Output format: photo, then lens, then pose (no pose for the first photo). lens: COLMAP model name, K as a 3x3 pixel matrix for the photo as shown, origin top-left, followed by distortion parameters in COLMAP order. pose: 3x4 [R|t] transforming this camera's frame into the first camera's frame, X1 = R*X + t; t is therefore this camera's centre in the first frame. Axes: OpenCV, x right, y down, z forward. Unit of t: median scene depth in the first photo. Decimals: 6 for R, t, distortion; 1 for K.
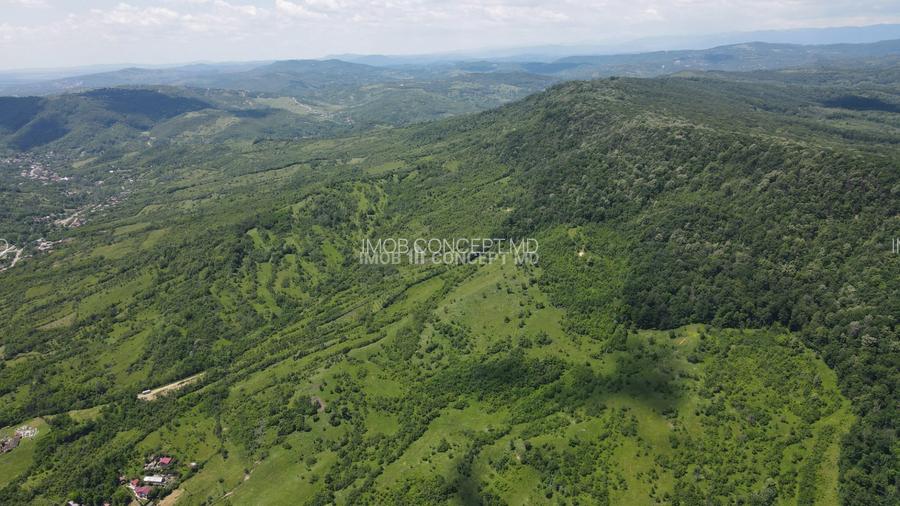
lens RADIAL K [[661.0, 0, 450.7], [0, 661.0, 252.6], [0, 0, 1]] dist [0.005724, 0.021153]
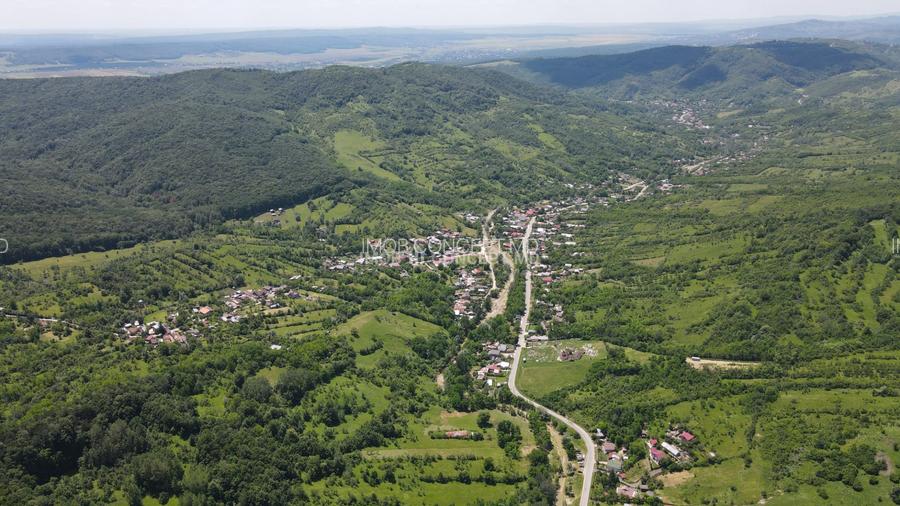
lens RADIAL K [[661.0, 0, 451.6], [0, 661.0, 250.8], [0, 0, 1]] dist [0.005724, 0.021153]
pose [[0.614097, 0.276834, -0.739086, -0.003291], [-0.229339, 0.958648, 0.168519, -0.019543], [0.755174, 0.066014, 0.652192, 0.068972]]
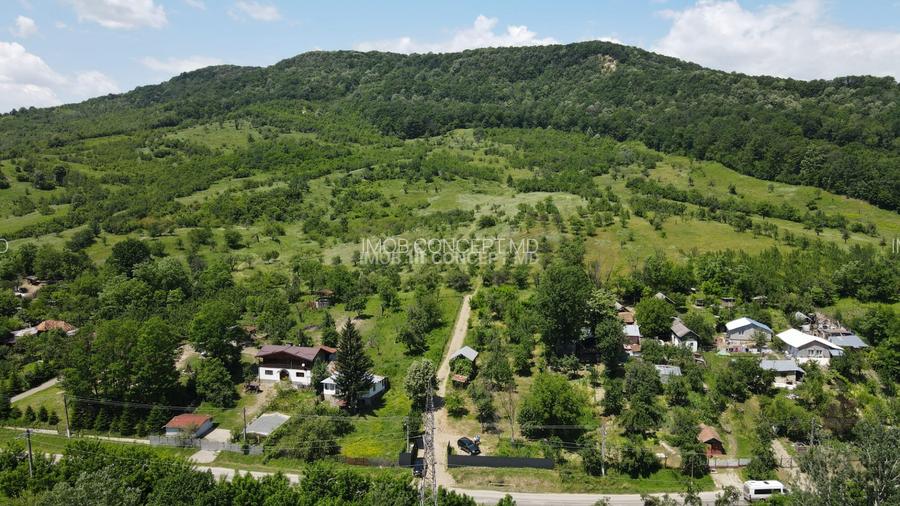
lens RADIAL K [[661.0, 0, 451.4], [0, 661.0, 250.2], [0, 0, 1]] dist [0.005724, 0.021153]
pose [[0.795468, -0.032382, 0.605129, -0.178681], [0.155545, 0.976027, -0.152240, 0.332881], [-0.585693, 0.215227, 0.781436, 0.227866]]
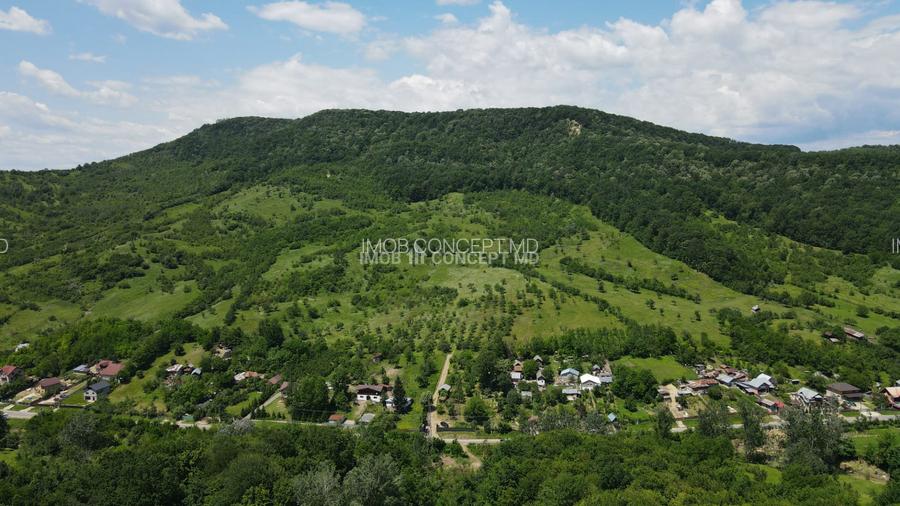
lens RADIAL K [[661.0, 0, 451.7], [0, 661.0, 253.4], [0, 0, 1]] dist [0.005724, 0.021153]
pose [[0.796695, -0.045766, 0.602647, -0.296524], [0.171447, 0.973281, -0.152739, 0.317856], [-0.579555, 0.225008, 0.783255, 0.047965]]
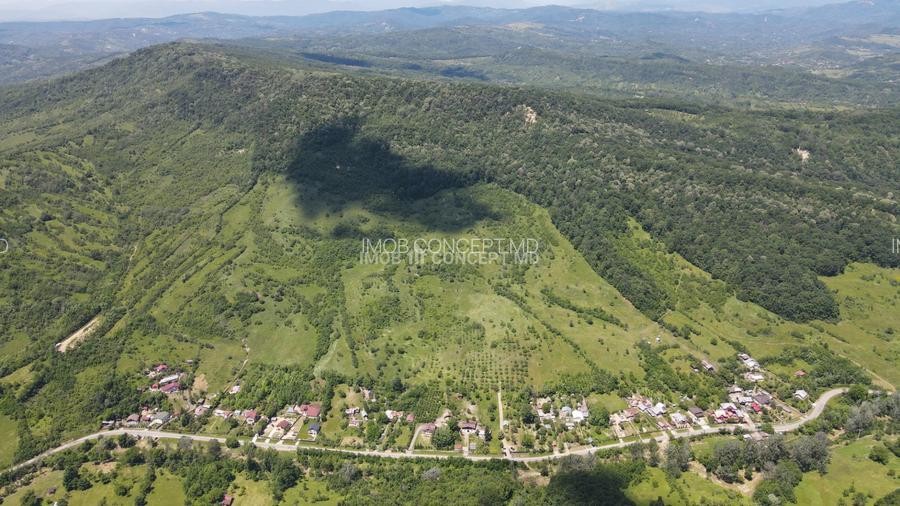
lens RADIAL K [[661.0, 0, 450.1], [0, 661.0, 253.3], [0, 0, 1]] dist [0.005724, 0.021153]
pose [[0.710972, -0.222579, 0.667066, -0.565962], [0.194287, 0.973838, 0.117865, 0.056580], [-0.675848, 0.045804, 0.735616, -0.144827]]
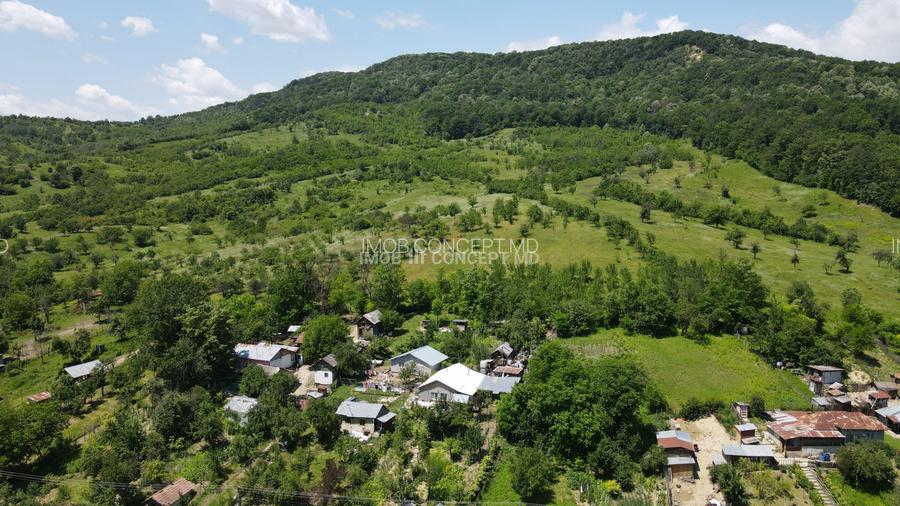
lens RADIAL K [[661.0, 0, 450.8], [0, 661.0, 250.4], [0, 0, 1]] dist [0.005724, 0.021153]
pose [[0.908901, -0.007876, 0.416937, -0.070340], [0.092695, 0.978623, -0.183586, 0.341825], [-0.406578, 0.205509, 0.890202, 0.191838]]
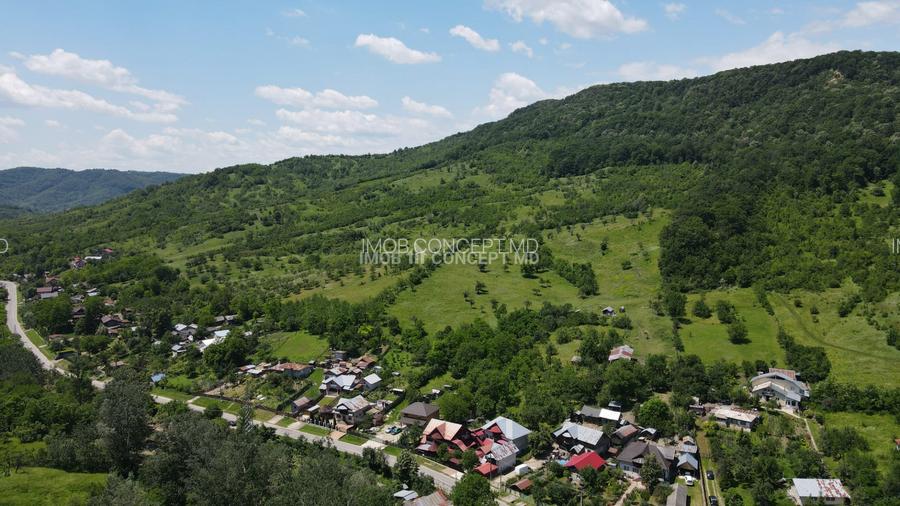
lens RADIAL K [[661.0, 0, 446.4], [0, 661.0, 249.2], [0, 0, 1]] dist [0.005724, 0.021153]
pose [[0.999300, 0.020515, -0.031273, 0.108246], [-0.026265, 0.980204, -0.196242, 0.360364], [0.026628, 0.196926, 0.980057, -0.033520]]
